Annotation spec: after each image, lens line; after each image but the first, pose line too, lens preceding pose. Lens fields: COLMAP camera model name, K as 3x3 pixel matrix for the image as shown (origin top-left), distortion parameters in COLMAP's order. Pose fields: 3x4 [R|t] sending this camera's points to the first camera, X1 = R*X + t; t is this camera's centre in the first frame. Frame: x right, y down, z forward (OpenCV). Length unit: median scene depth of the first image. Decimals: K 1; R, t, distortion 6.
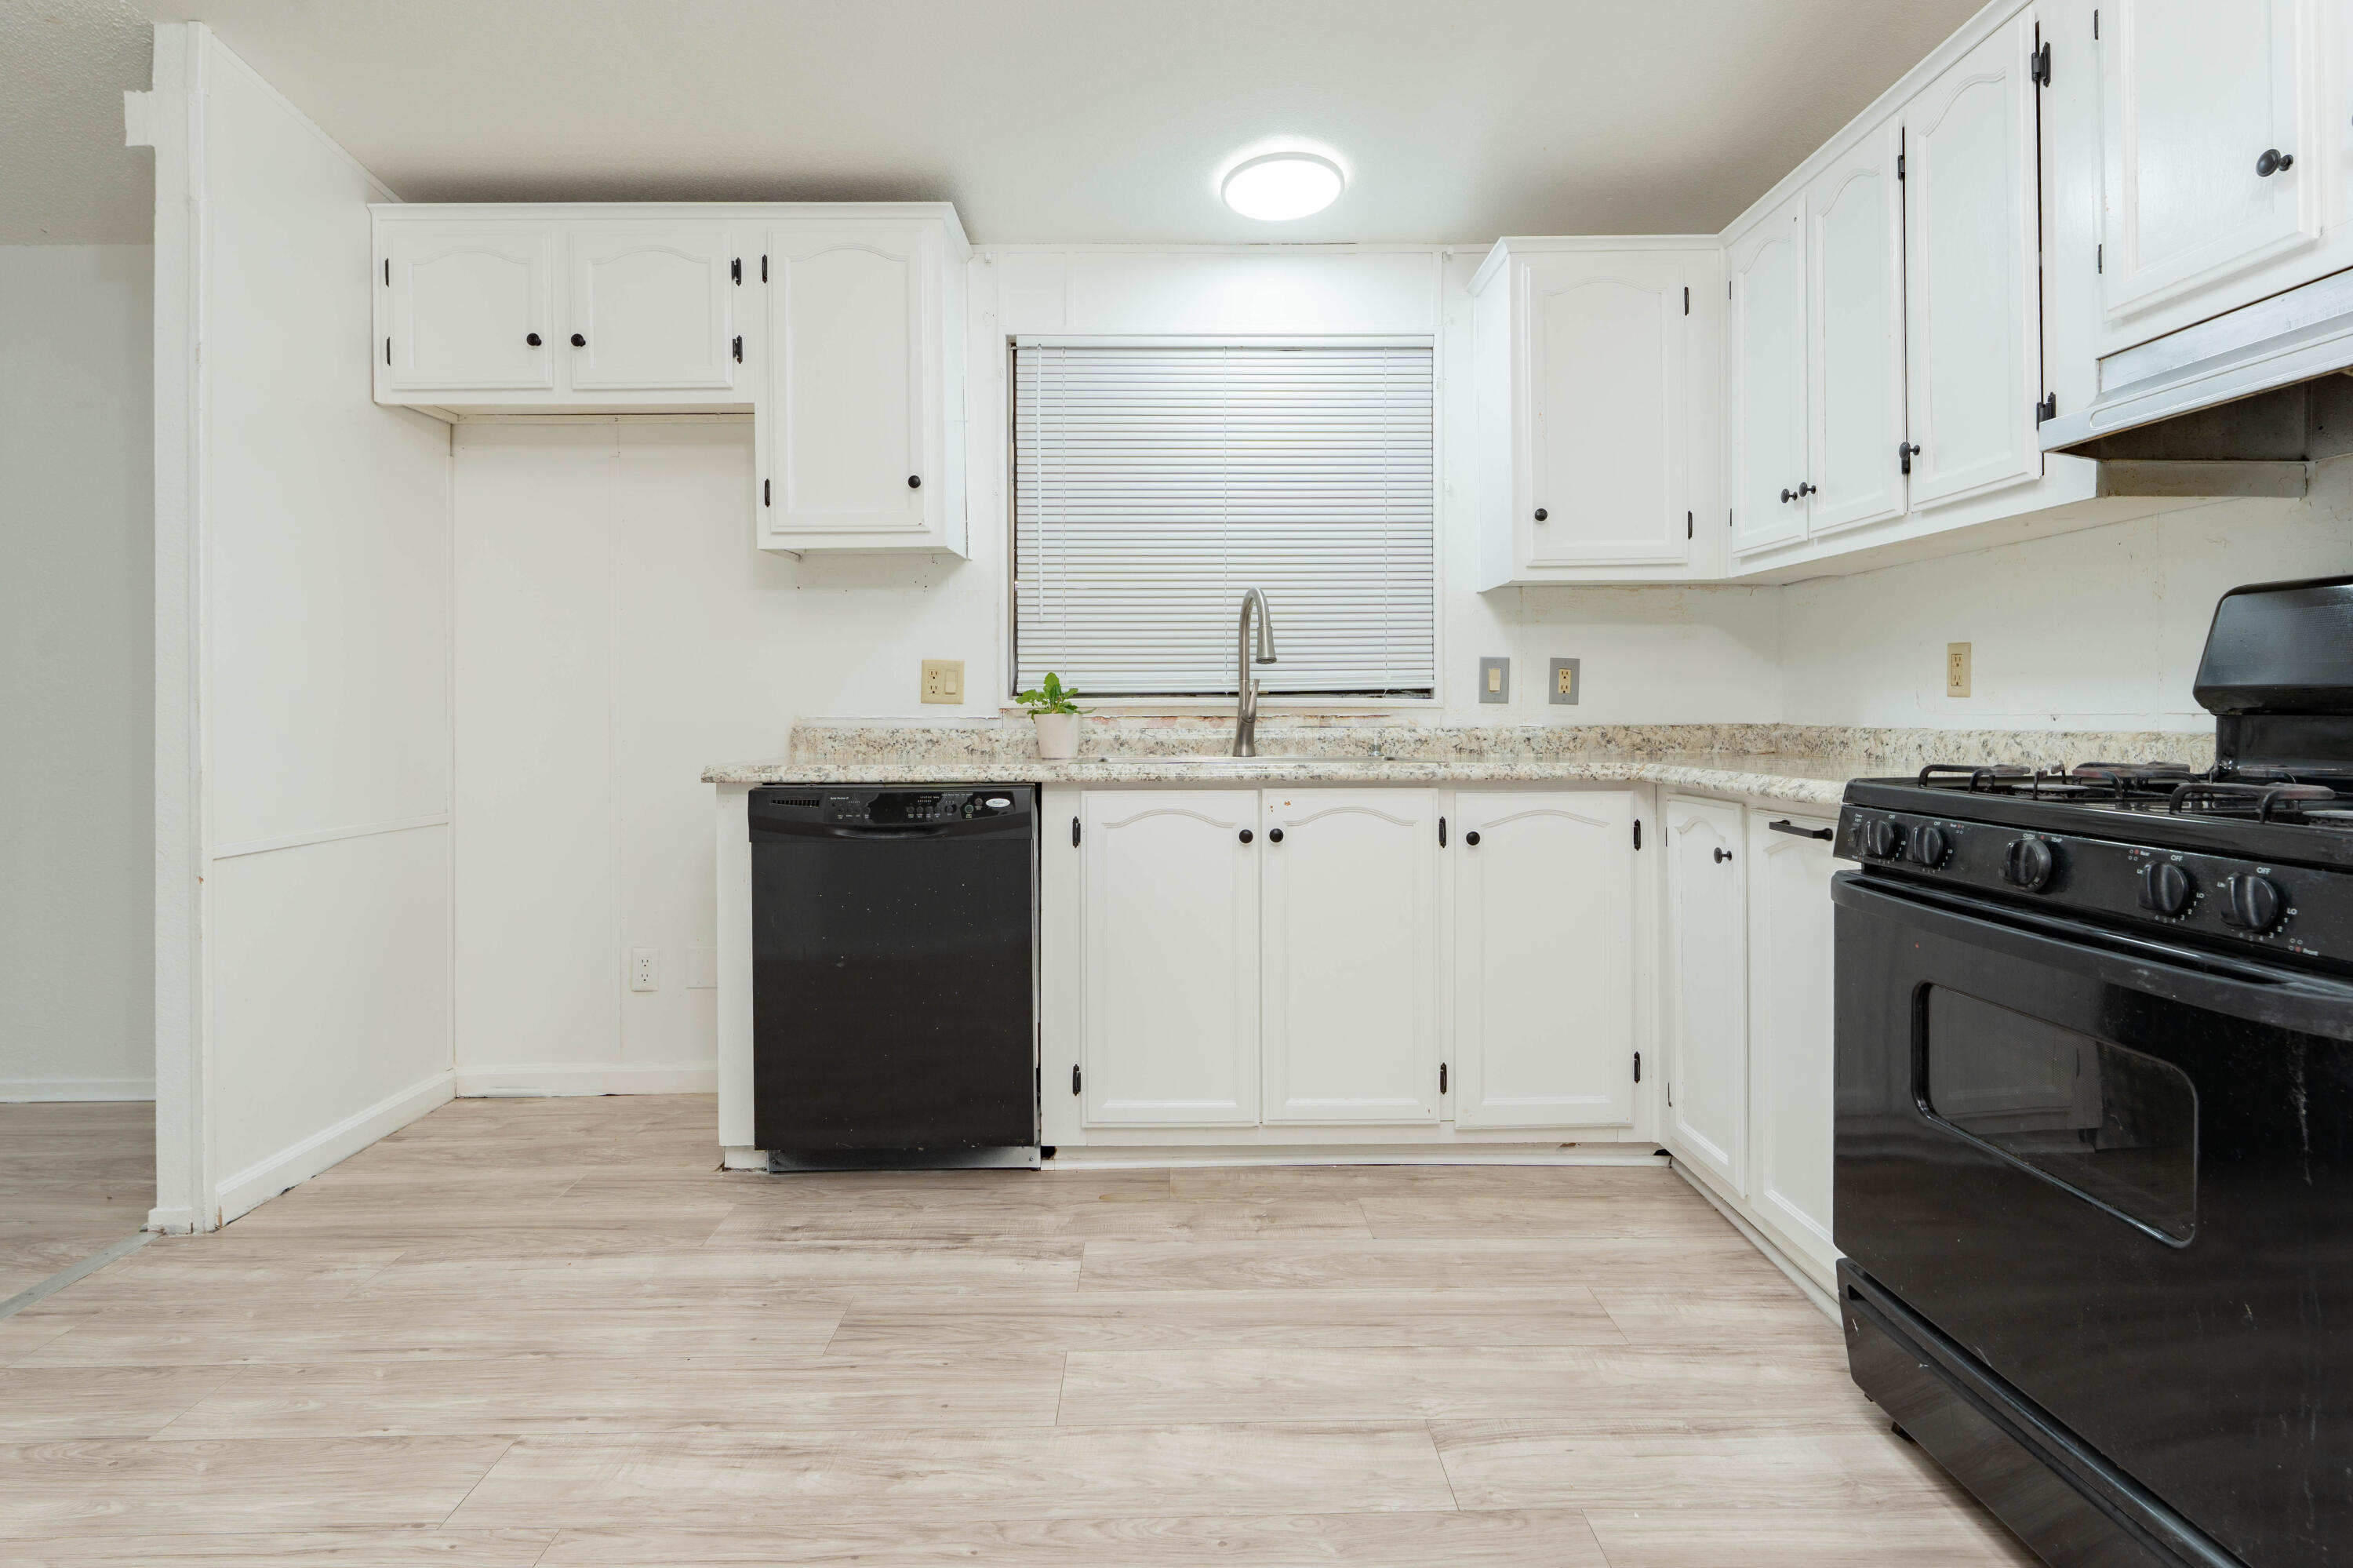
lens RADIAL K [[1160.4, 0, 1139.2], [0, 1160.4, 699.8], [0, 0, 1]] dist [-0.011515, 0.001301]
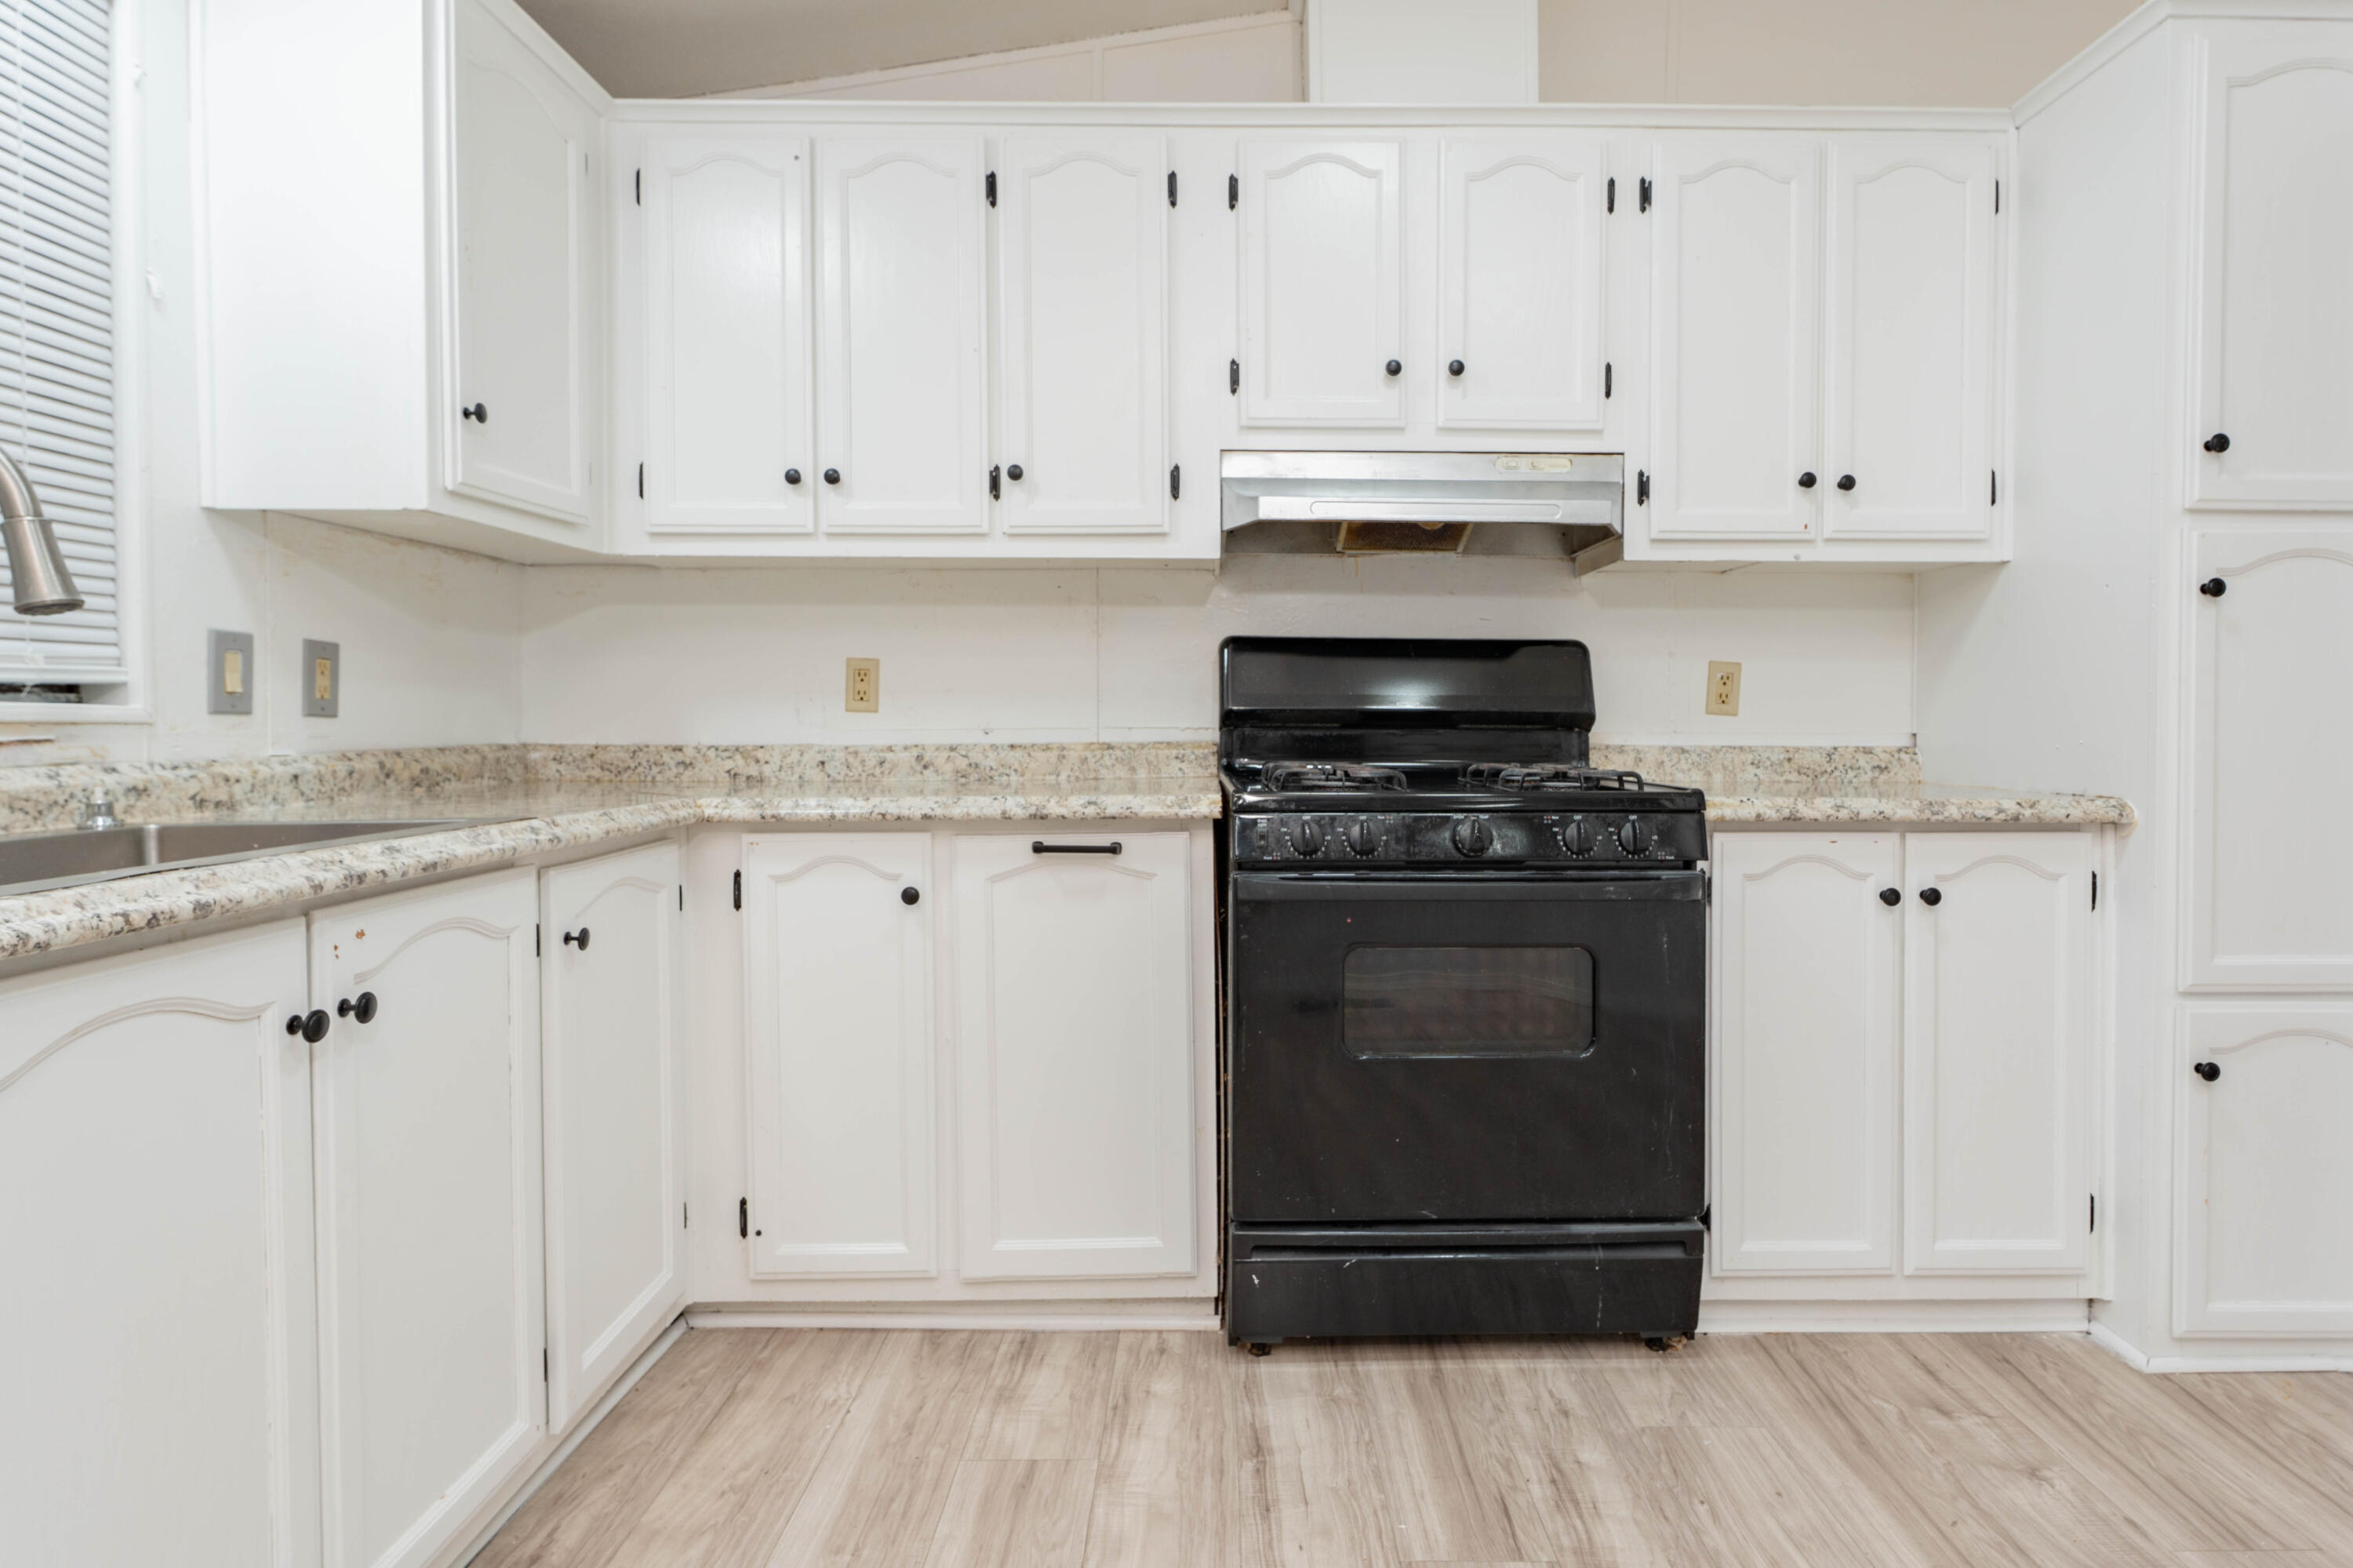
lens RADIAL K [[1271.1, 0, 1226.0], [0, 1271.1, 736.7], [0, 0, 1]] dist [-0.000257, -0.001576]
pose [[-0.022544, -0.012272, 0.999671, -0.383817], [-0.008263, 0.999893, 0.012089, 0.002788], [-0.999712, -0.007988, -0.022643, 0.681039]]
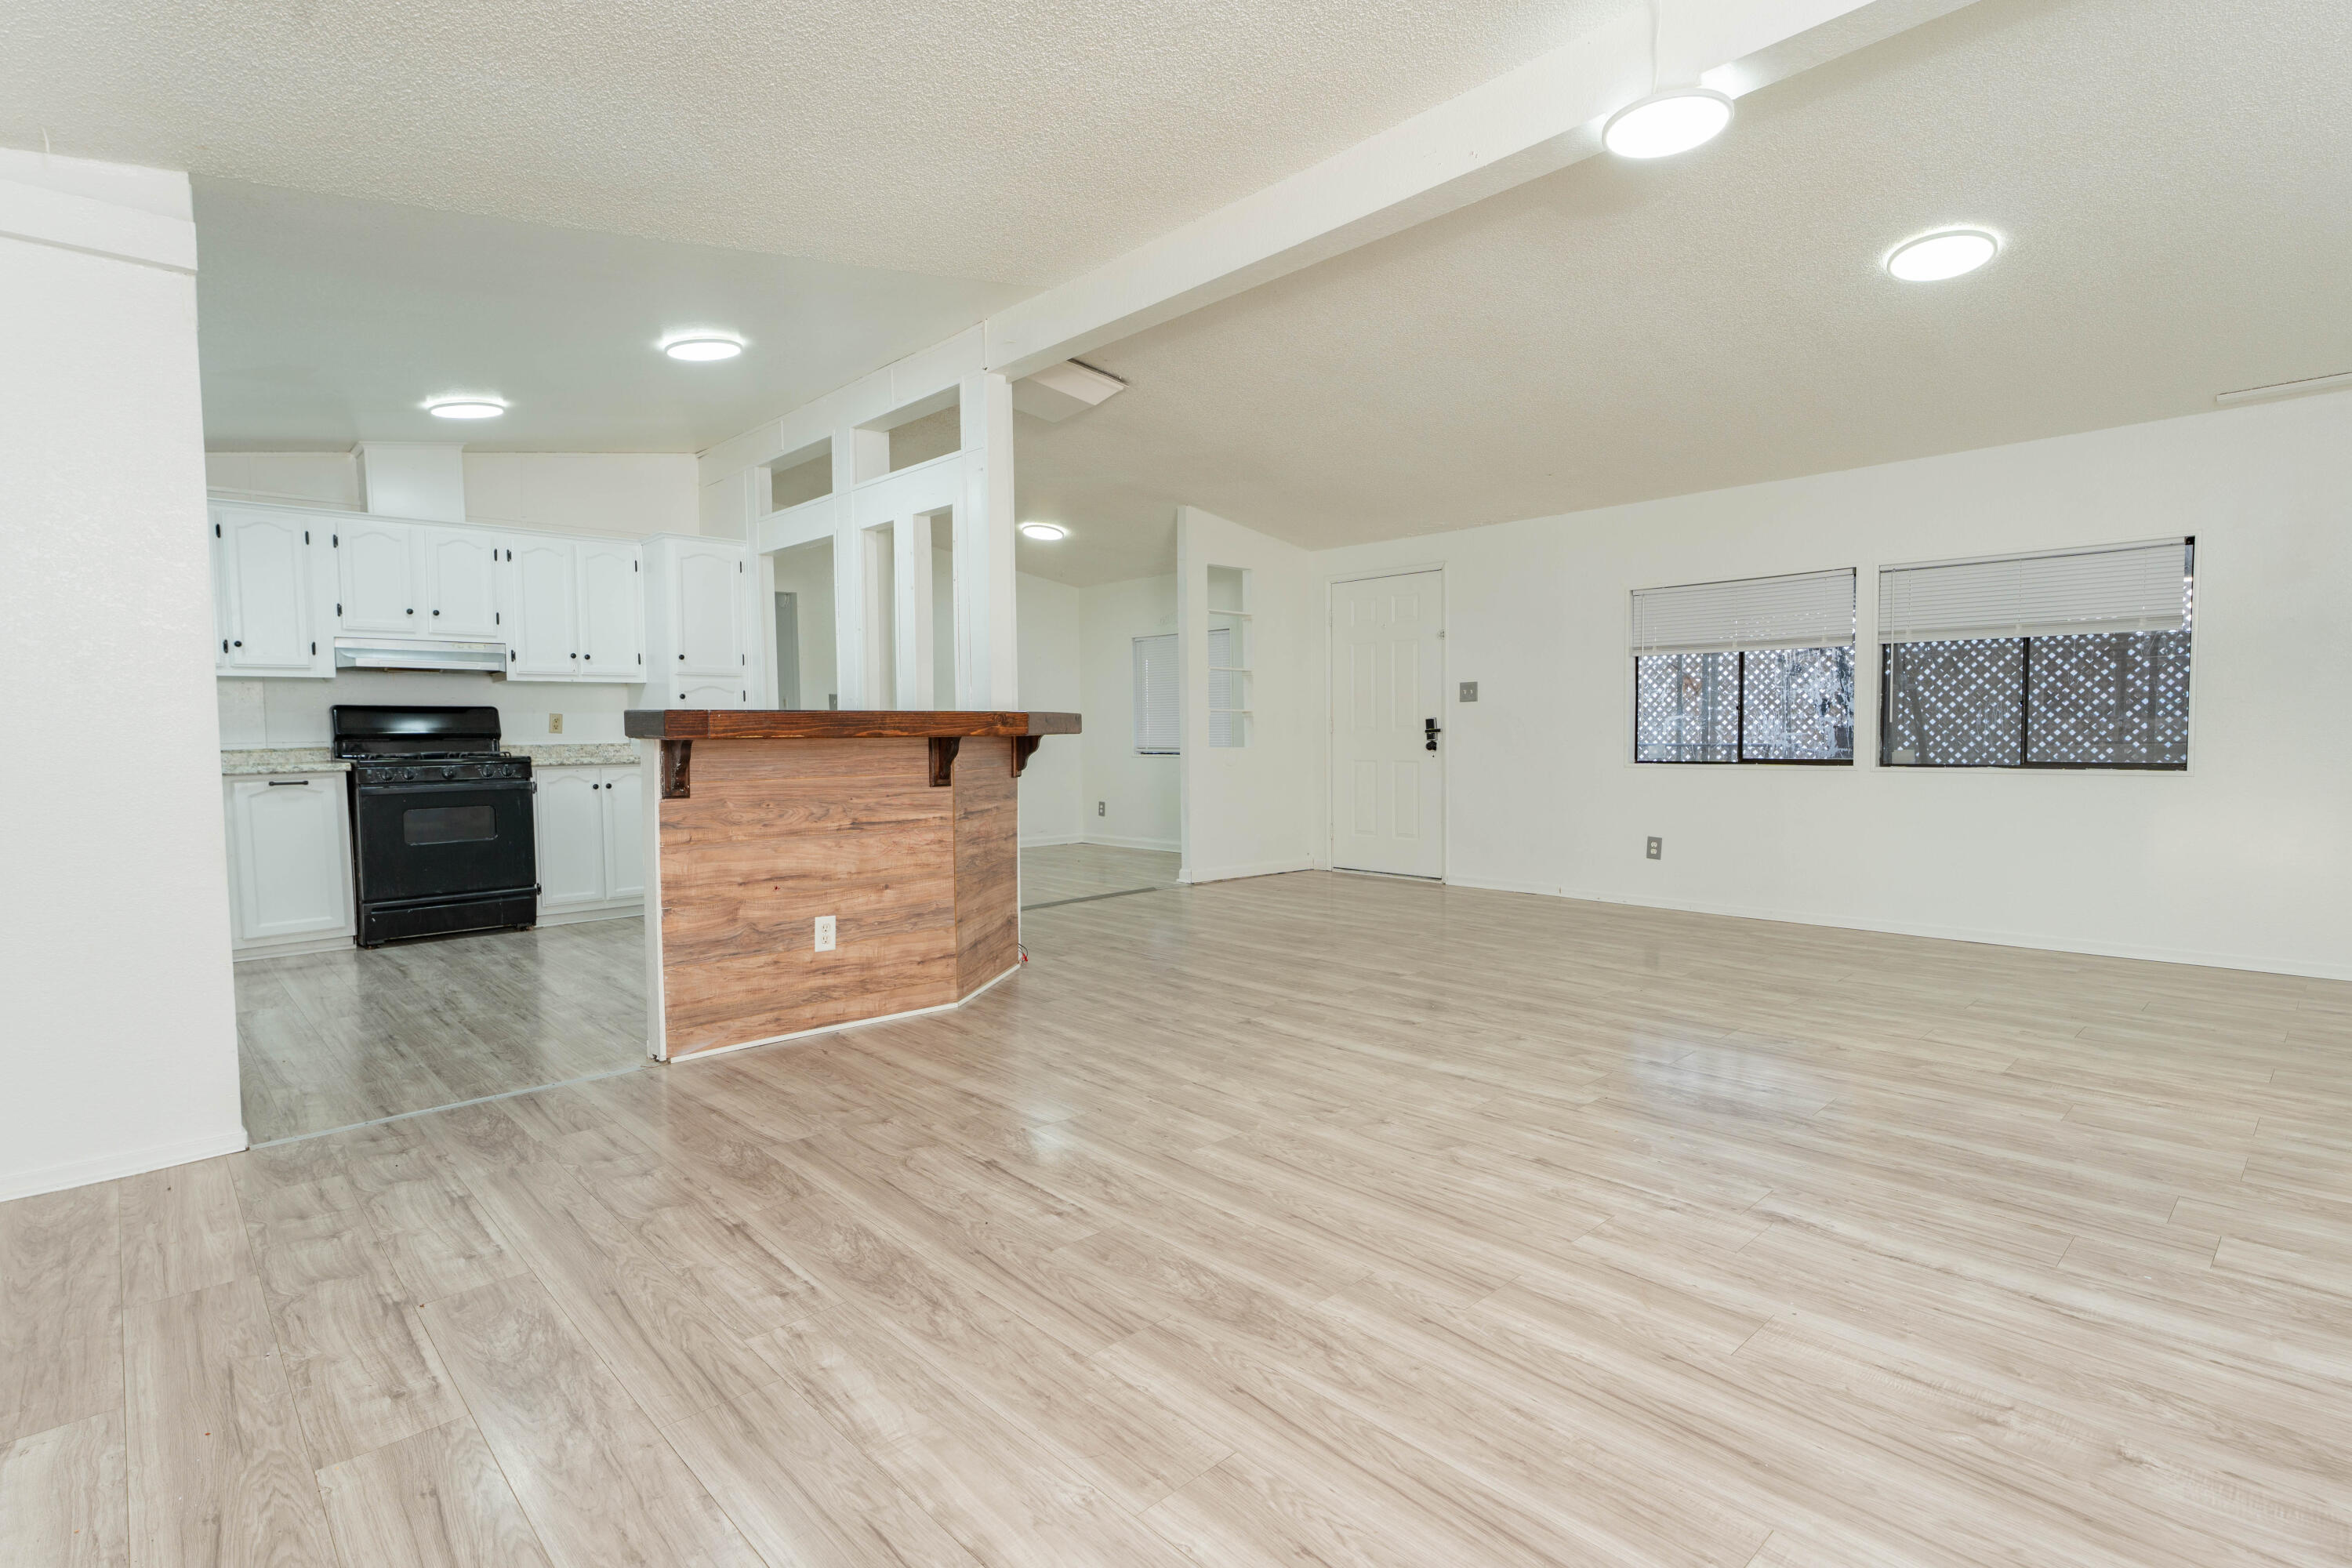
lens RADIAL K [[1159.9, 0, 1167.3], [0, 1159.9, 789.1], [0, 0, 1]] dist [-0.011515, 0.001301]
pose [[-0.683097, -0.024600, 0.729914, -2.228033], [0.012240, 0.998907, 0.045120, 0.020056], [-0.730225, 0.039756, -0.682049, 1.029197]]
